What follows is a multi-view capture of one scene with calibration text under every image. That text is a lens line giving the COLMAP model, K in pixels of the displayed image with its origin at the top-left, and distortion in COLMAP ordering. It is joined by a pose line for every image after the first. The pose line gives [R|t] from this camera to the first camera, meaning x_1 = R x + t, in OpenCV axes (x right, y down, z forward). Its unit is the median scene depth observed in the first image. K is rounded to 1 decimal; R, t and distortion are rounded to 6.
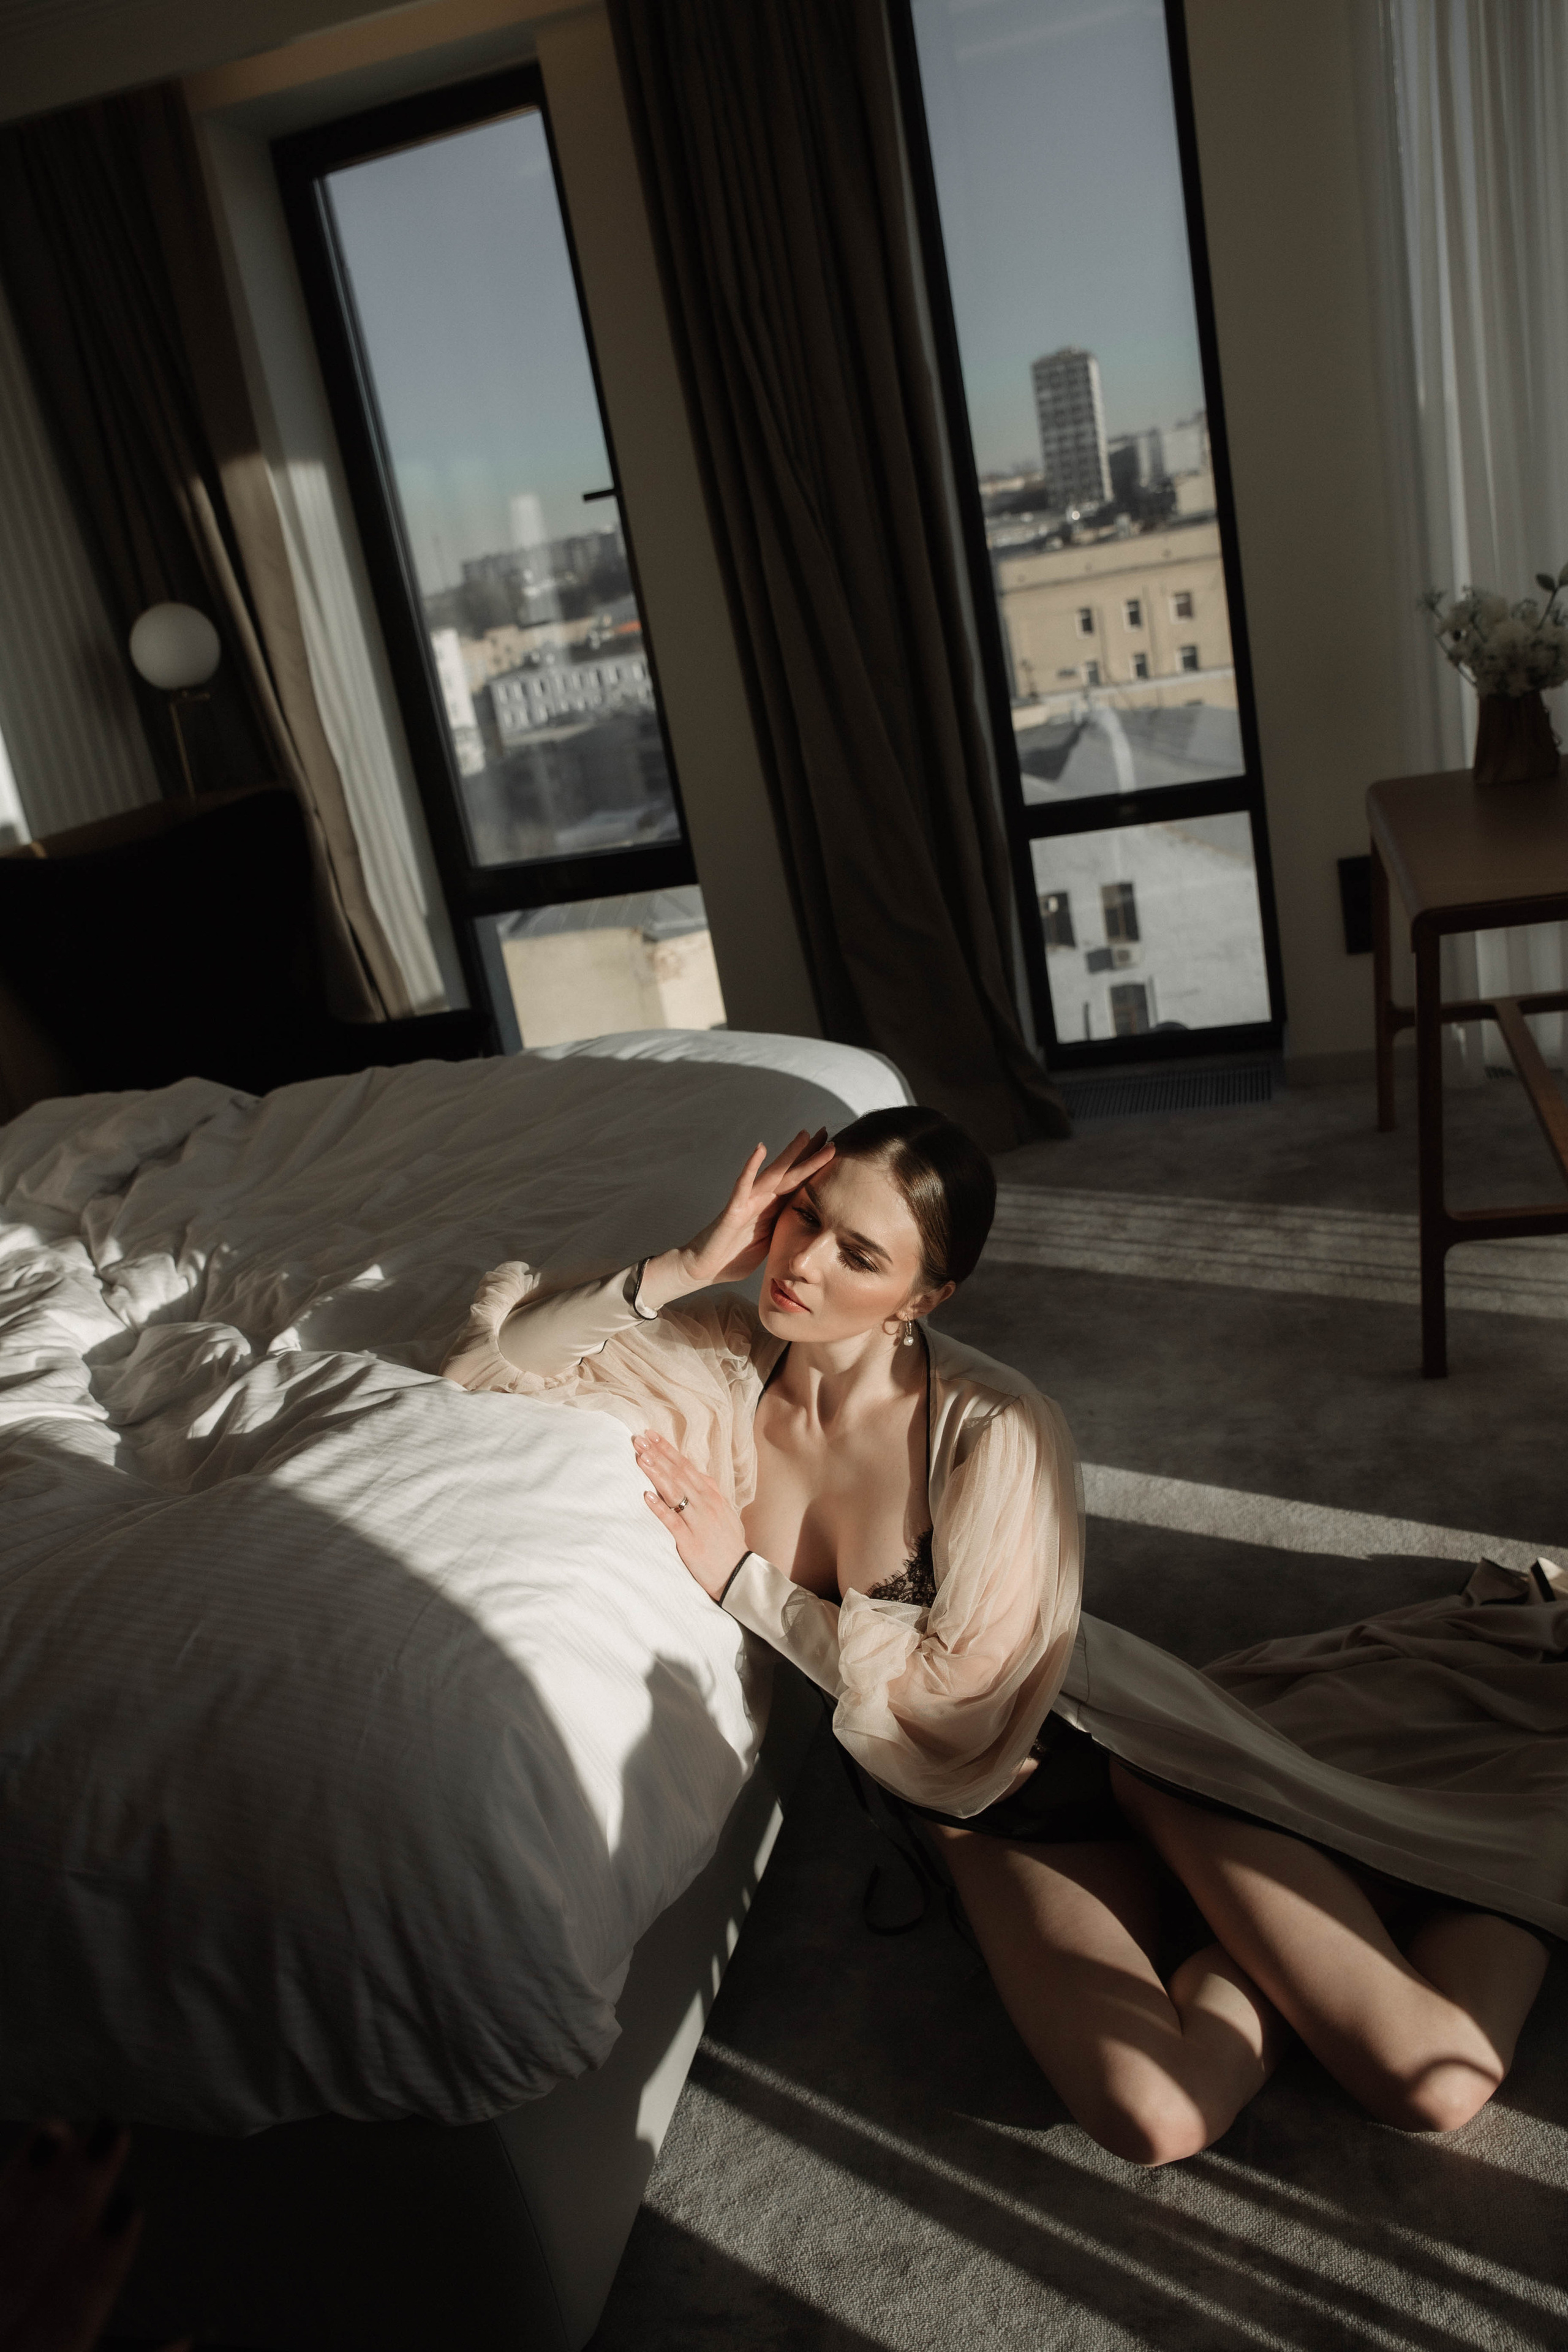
lens RADIAL K [[1890.3, 0, 784.0], [0, 1890.3, 1176.0], [0, 0, 1]] dist [-0.040381, 0.008685]
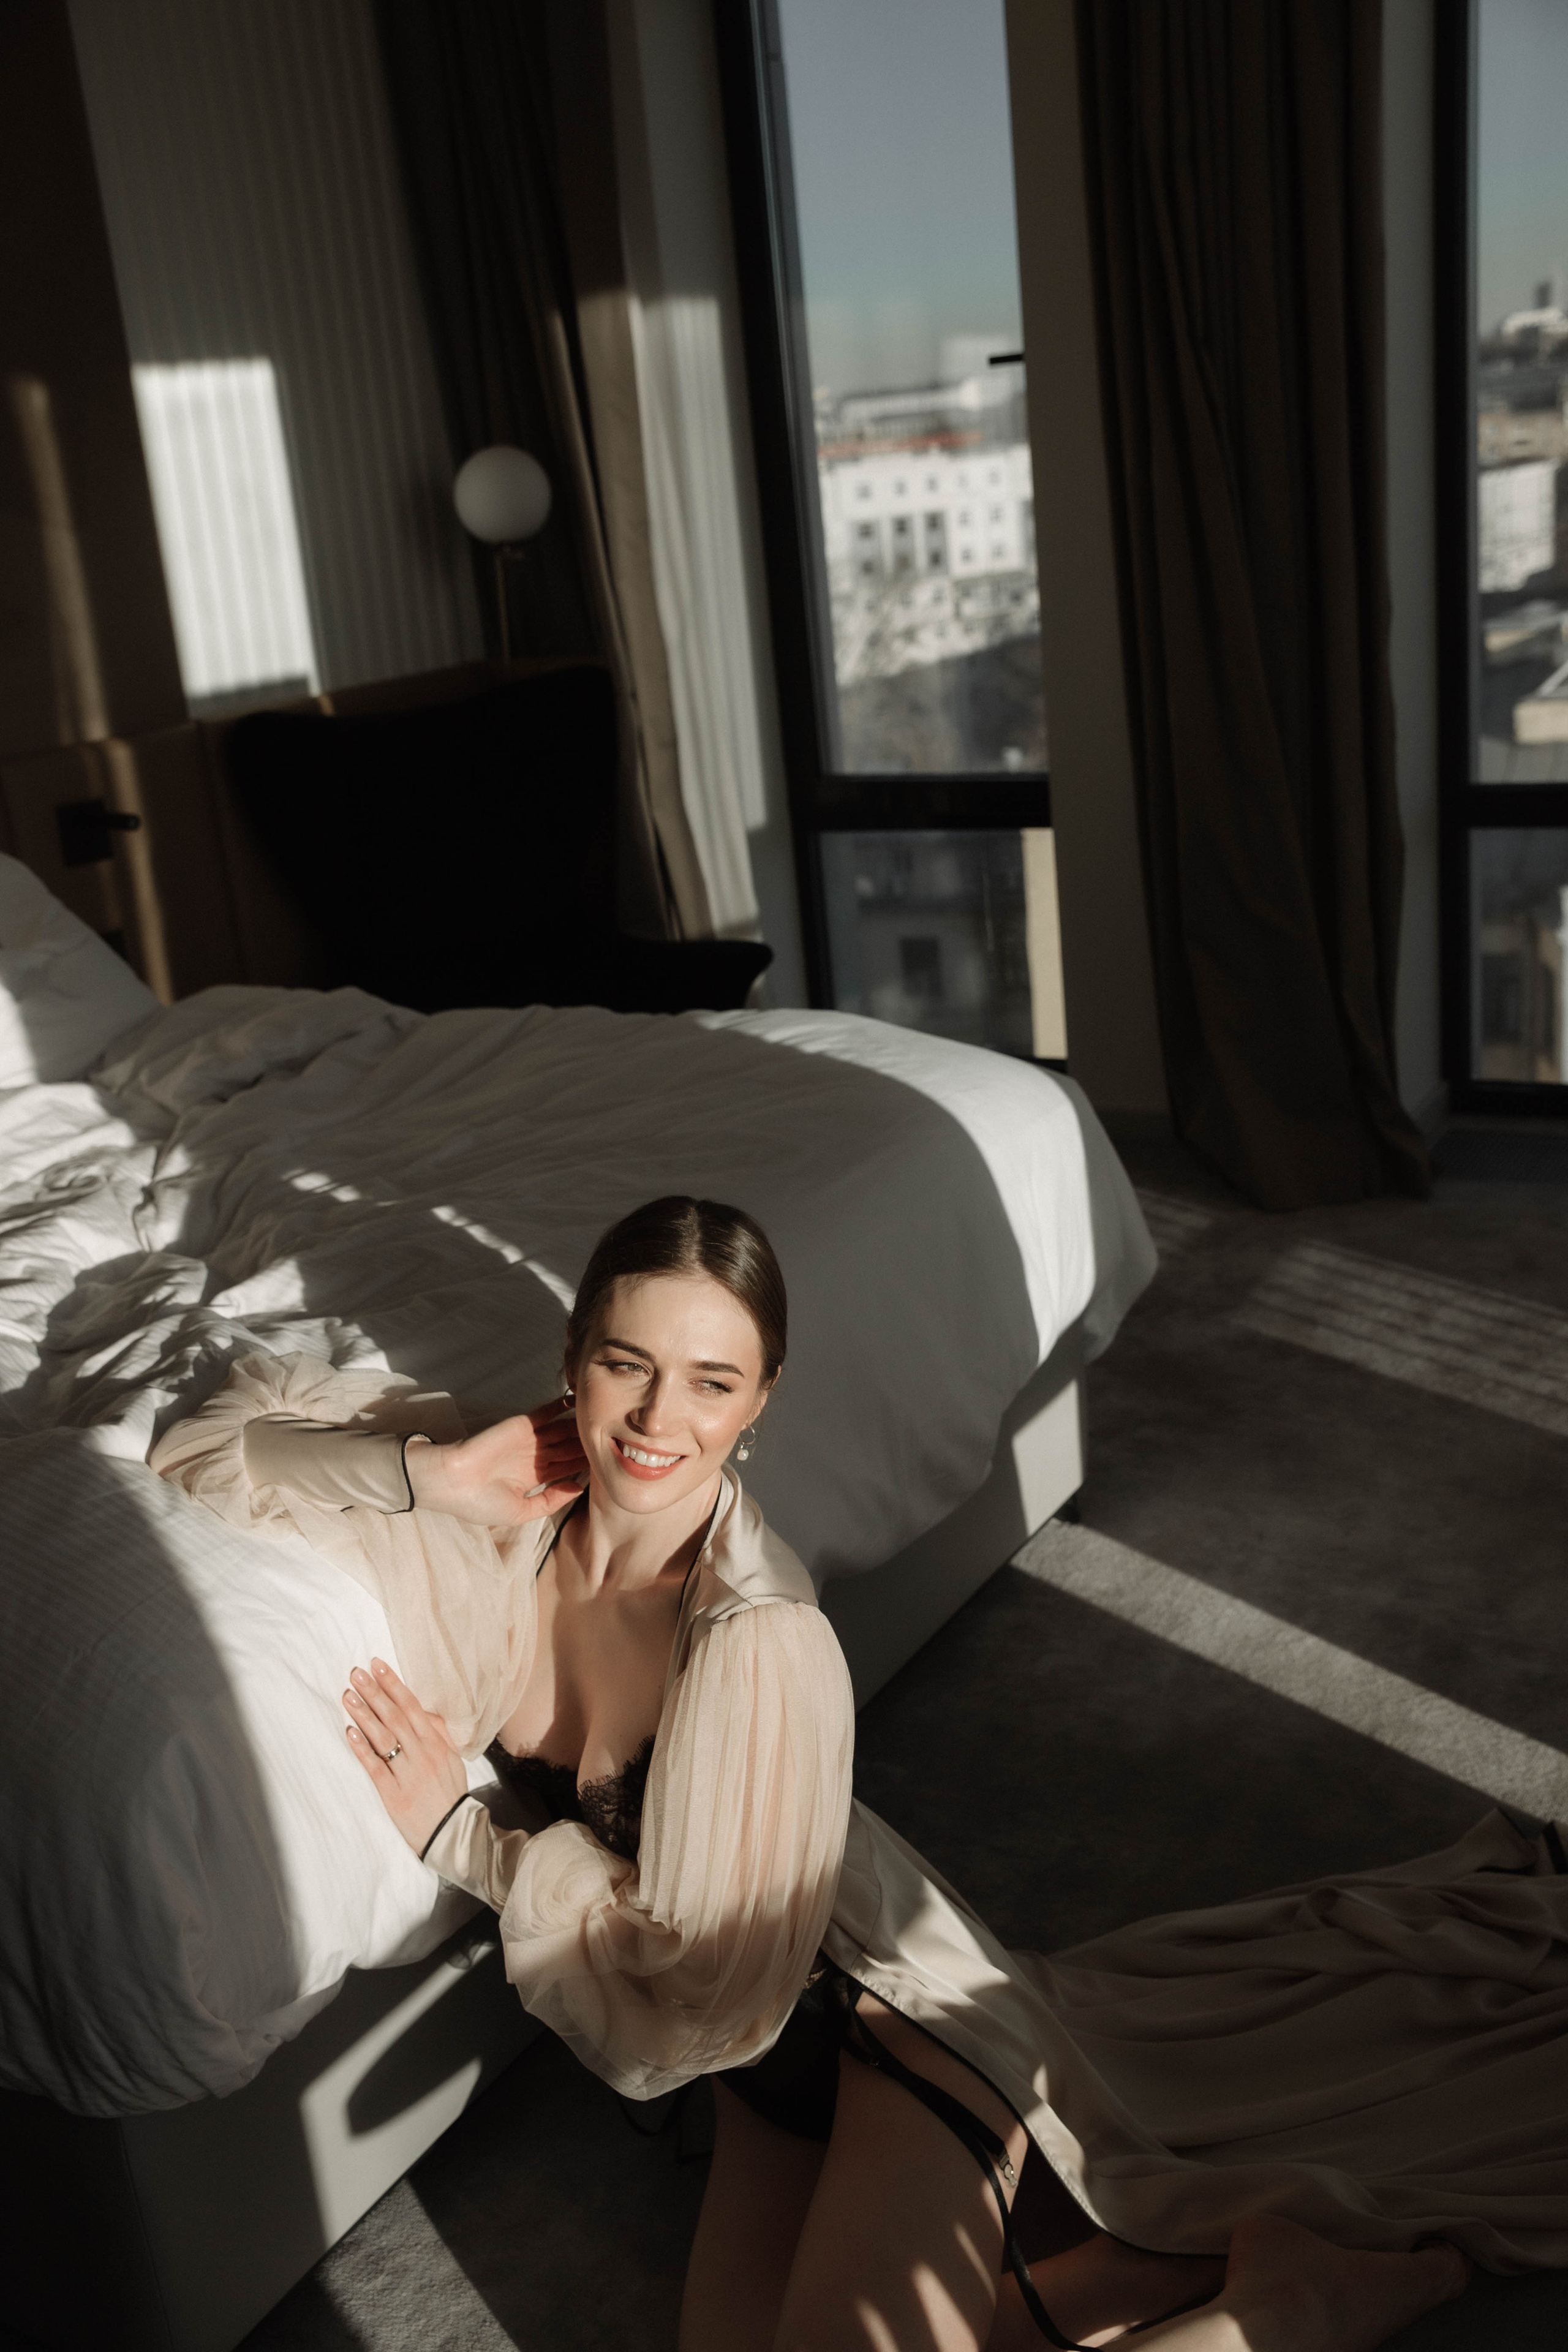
lens RADIAL K [[2273.9, 0, 784.0], [0, 2273.9, 1176.0], [0, 0, 1]] dist [-0.003550, 0.010420]
pose [[0.954357, 0.165598, -0.248554, 0.204296], [-0.158484, 0.986169, 0.048511, -0.053621], [0.253150, -0.006905, 0.967402, -0.038809]]
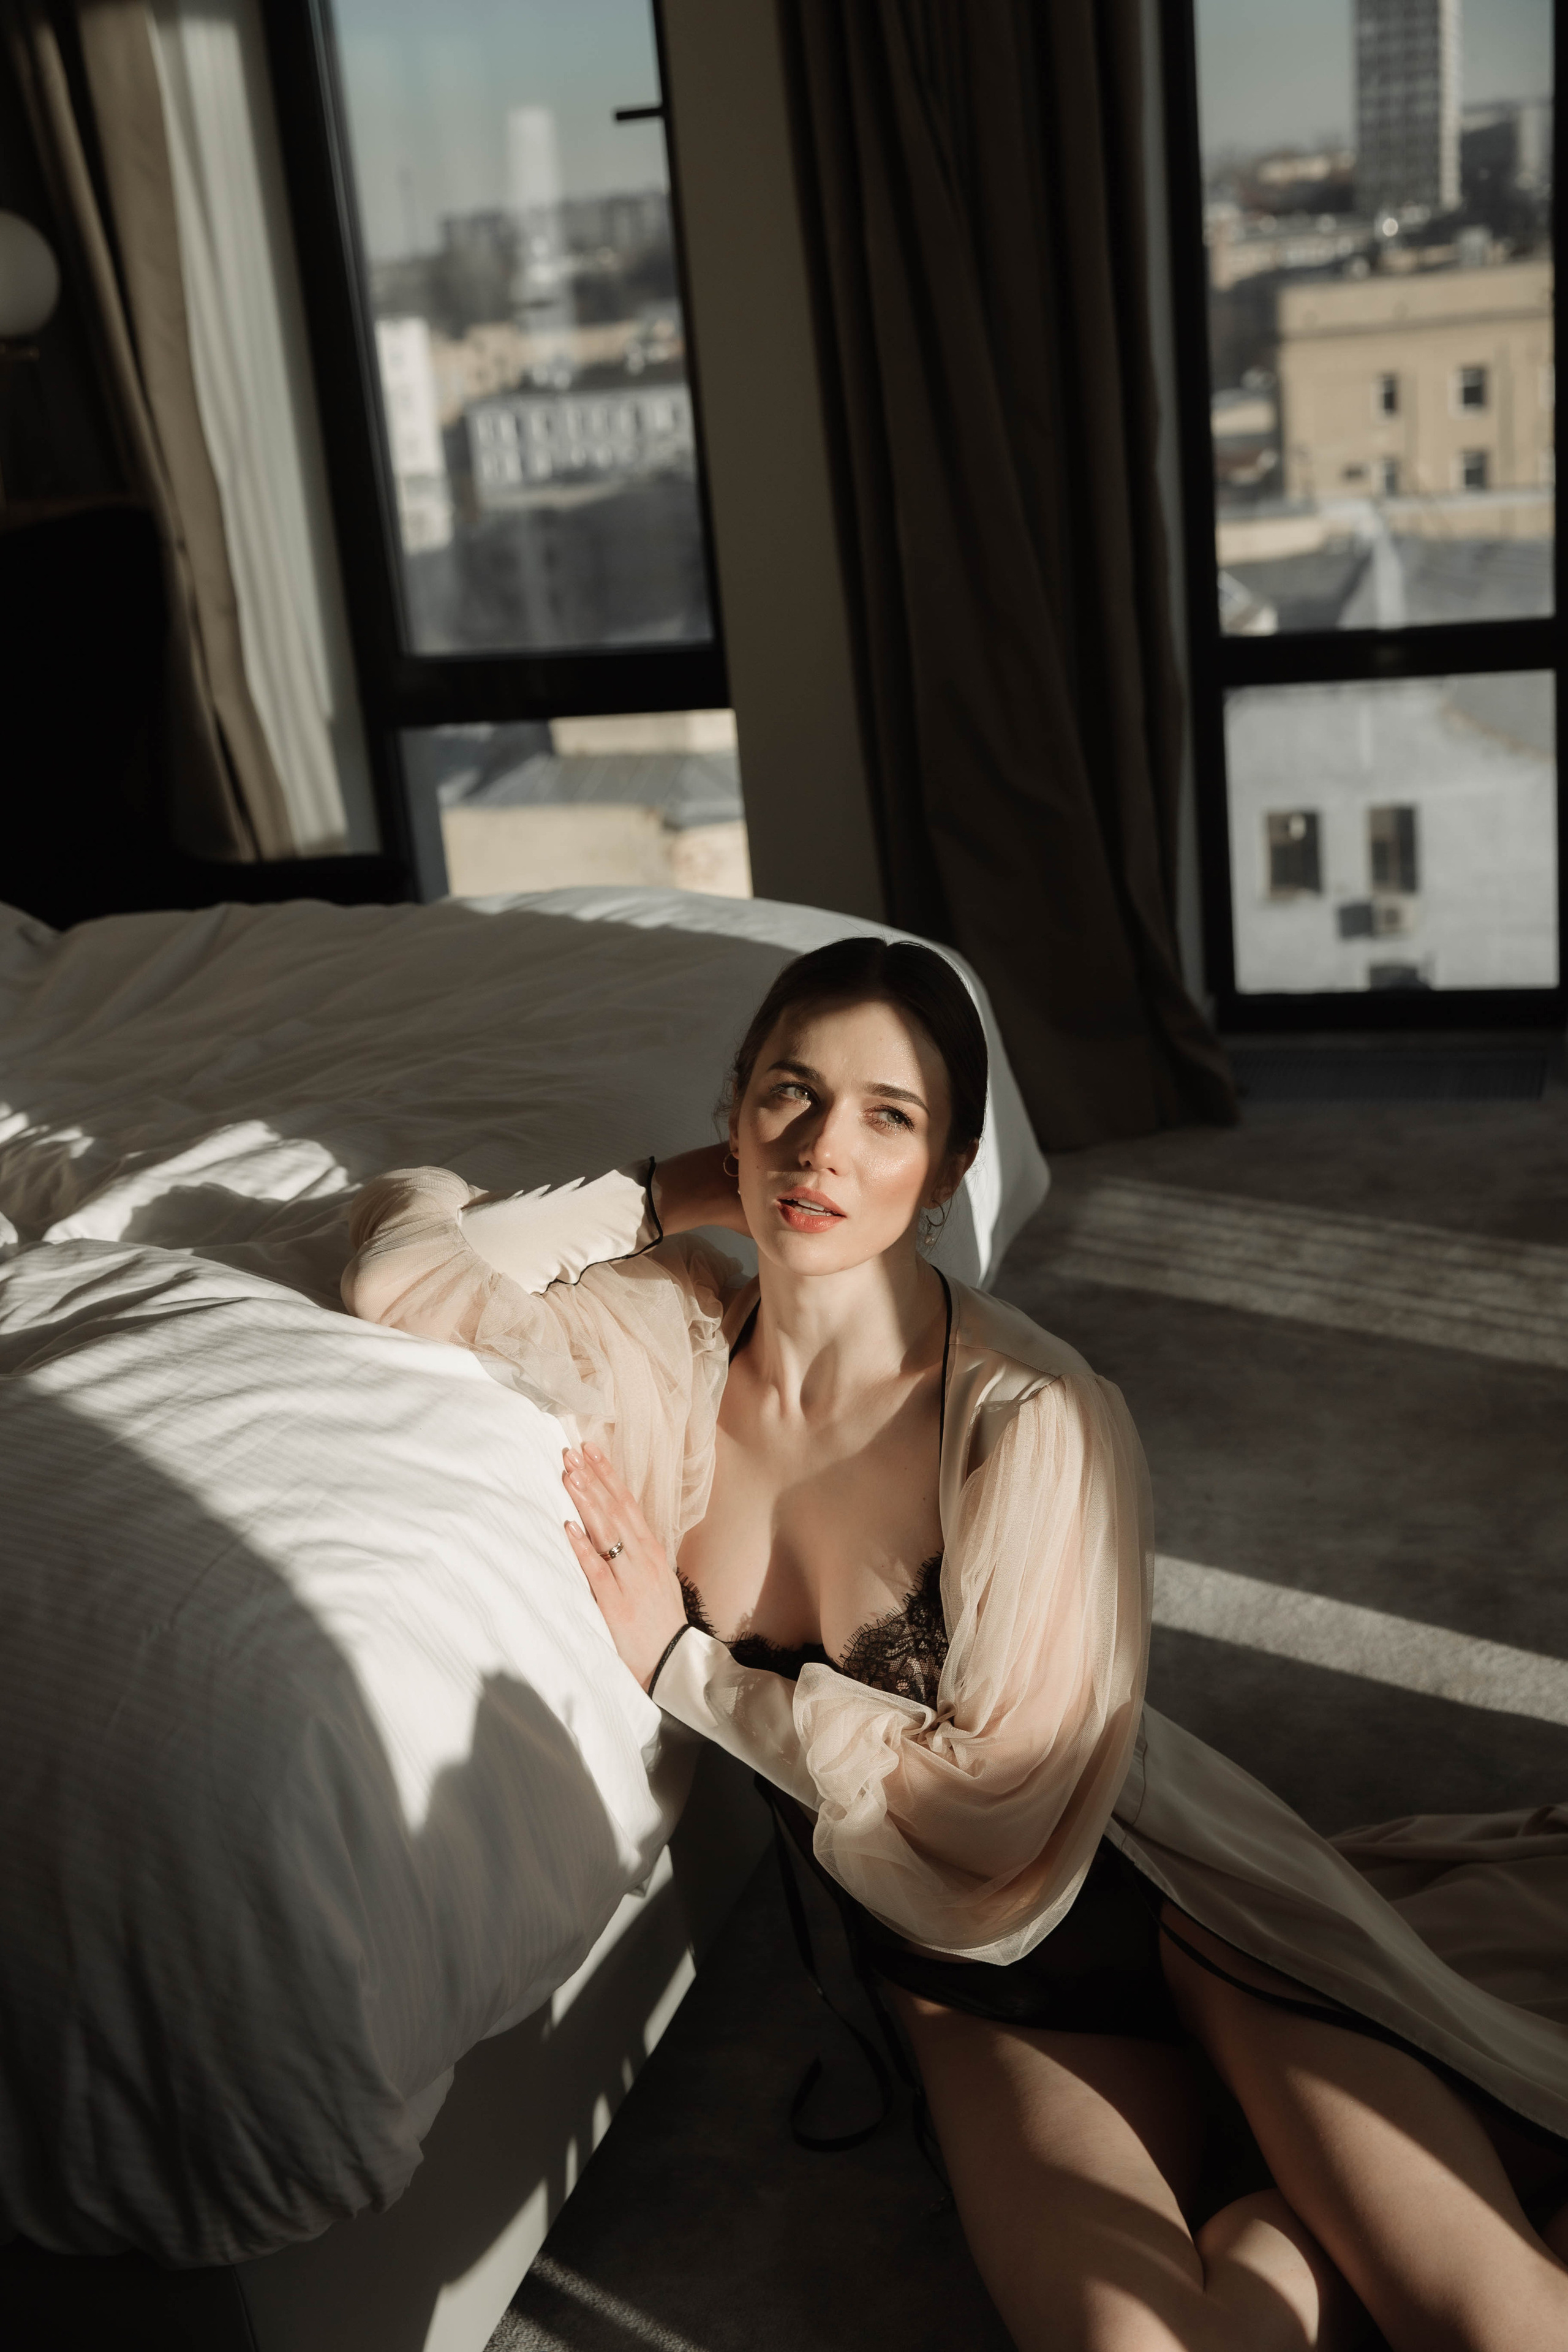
lens RADIAL K [[2885.8, 0, 784.0], [0, 2885.8, 1176.0], [0, 0, 1]] dist [0.082406, -0.002311]
pose [[0.995140, 0.096098, -0.021476, 0.021283], [-0.096298, 0.995317, -0.008463, 0.035603], [0.020562, 0.010490, 0.999734, -0.072536]]
